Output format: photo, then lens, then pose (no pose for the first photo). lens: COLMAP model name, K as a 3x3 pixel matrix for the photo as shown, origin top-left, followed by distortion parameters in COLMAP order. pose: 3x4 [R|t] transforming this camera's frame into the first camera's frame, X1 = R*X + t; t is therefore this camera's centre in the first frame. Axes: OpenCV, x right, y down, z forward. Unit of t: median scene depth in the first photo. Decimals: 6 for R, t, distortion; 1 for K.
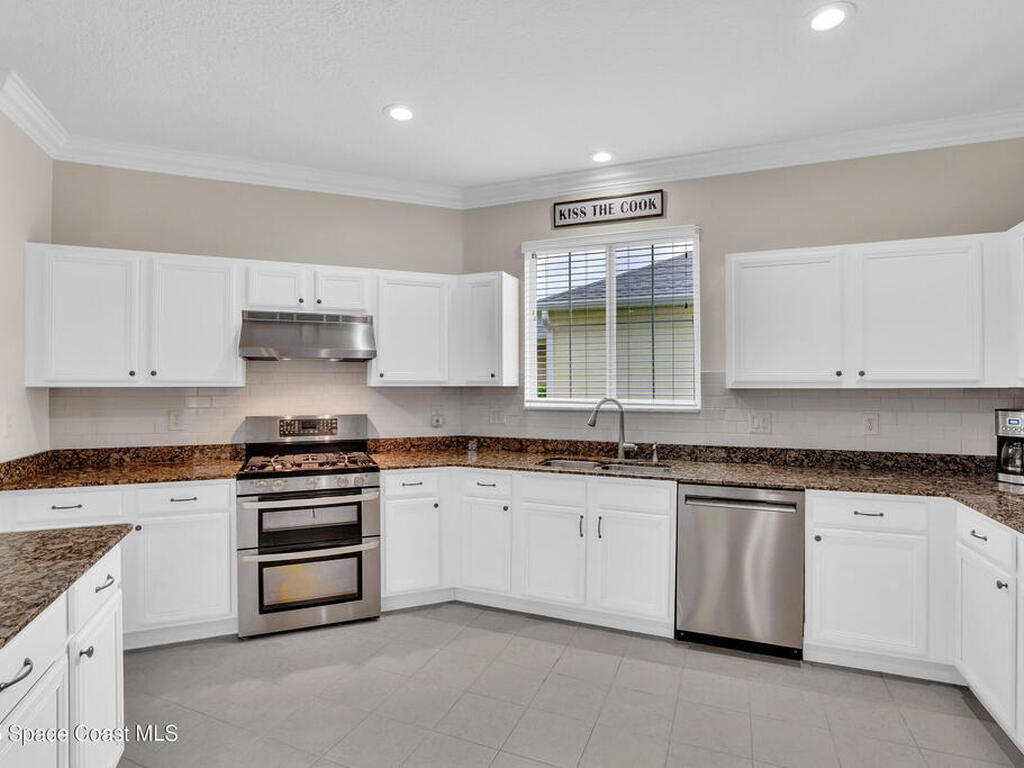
lens RADIAL K [[530.4, 0, 519.5], [0, 530.4, 381.3], [0, 0, 1]] dist [-0.045327, 0.013667]
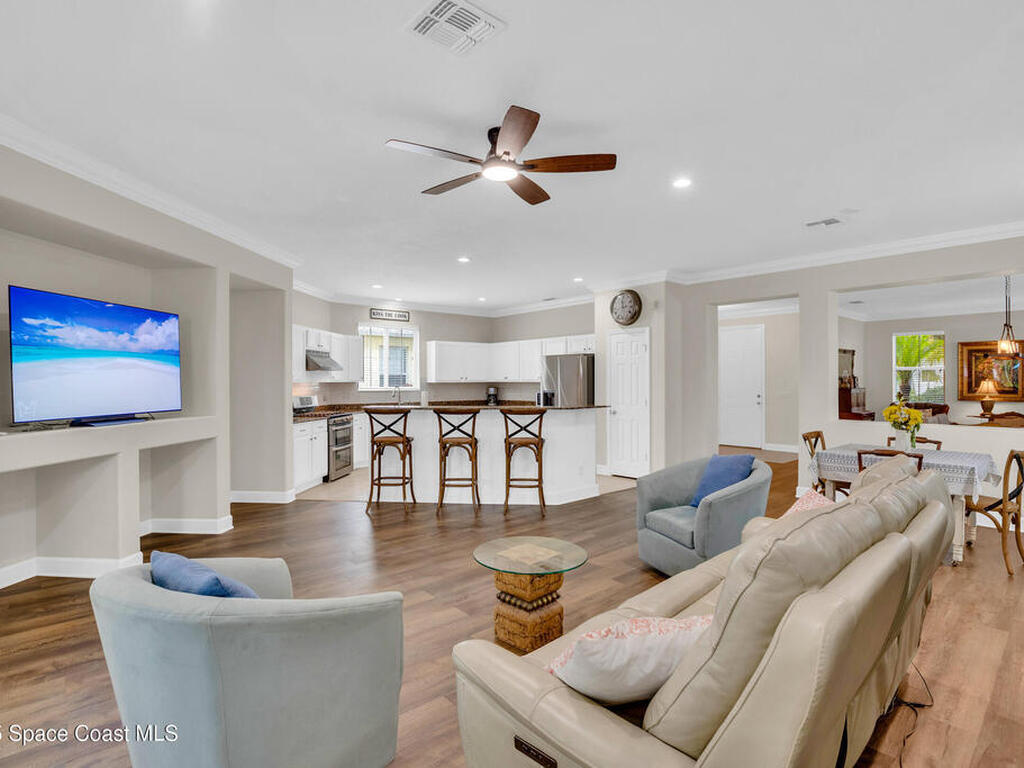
lens RADIAL K [[530.4, 0, 516.3], [0, 530.4, 377.1], [0, 0, 1]] dist [-0.045327, 0.013667]
pose [[0.457539, 0.006405, 0.889166, -2.080595], [-0.002581, 0.999979, -0.005875, -0.001715], [-0.889186, 0.000393, 0.457546, -0.848603]]
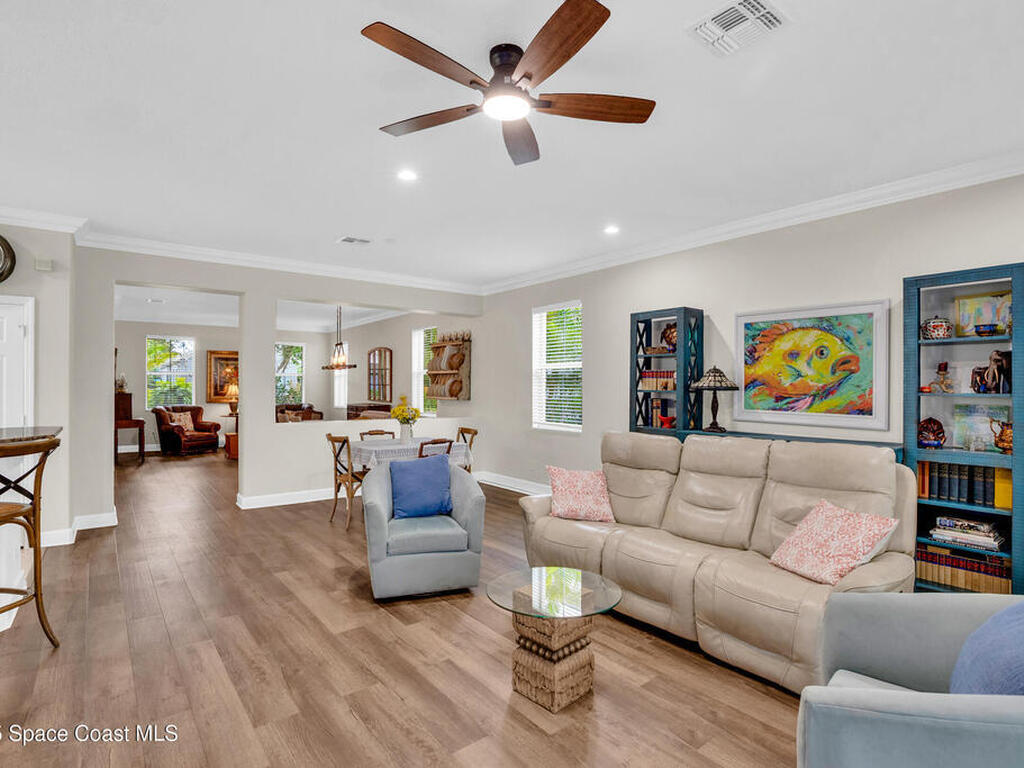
lens RADIAL K [[530.4, 0, 516.2], [0, 530.4, 384.4], [0, 0, 1]] dist [-0.045327, 0.013667]
pose [[-0.863726, -0.000934, 0.503961, -1.618068], [-0.003892, 0.999981, -0.004817, 0.000697], [-0.503947, -0.006122, -0.863713, 0.196225]]
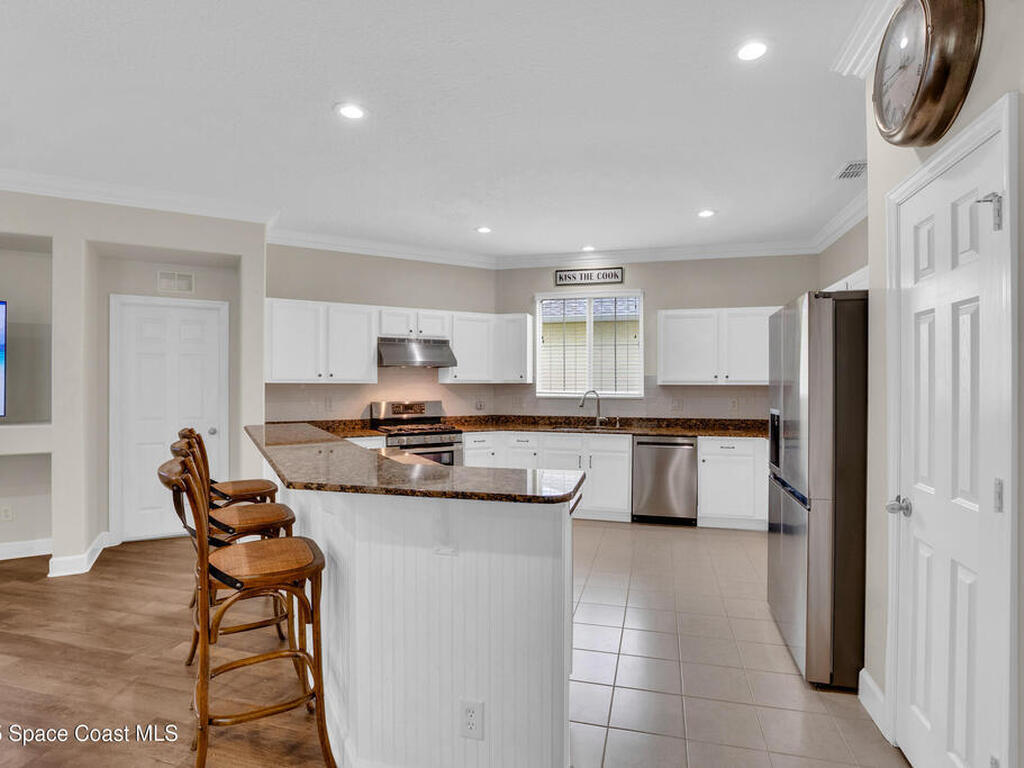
lens RADIAL K [[530.4, 0, 520.0], [0, 530.4, 382.2], [0, 0, 1]] dist [-0.045327, 0.013667]
pose [[0.991708, 0.001764, 0.128497, -0.285665], [-0.002528, 0.999980, 0.005789, -0.003900], [-0.128484, -0.006066, 0.991693, -0.678402]]
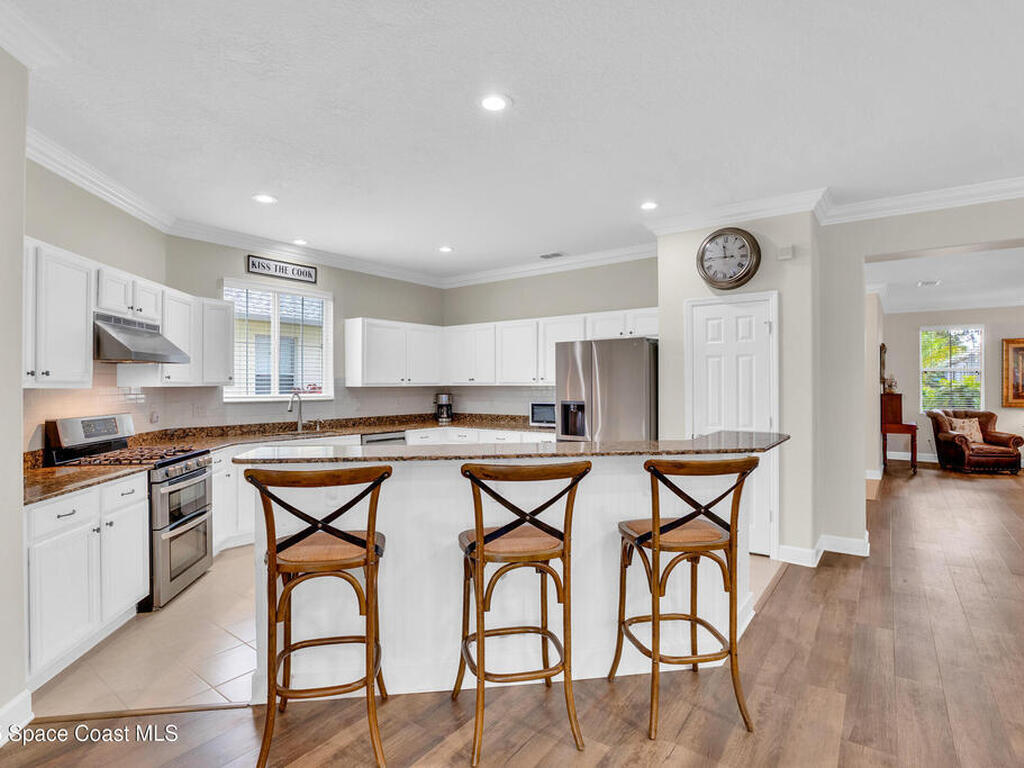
lens RADIAL K [[530.4, 0, 516.5], [0, 530.4, 380.1], [0, 0, 1]] dist [-0.045327, 0.013667]
pose [[0.249995, 0.007039, 0.968221, -1.239538], [-0.003459, 0.999974, -0.006377, -0.000136], [-0.968241, -0.001755, 0.250013, -0.033918]]
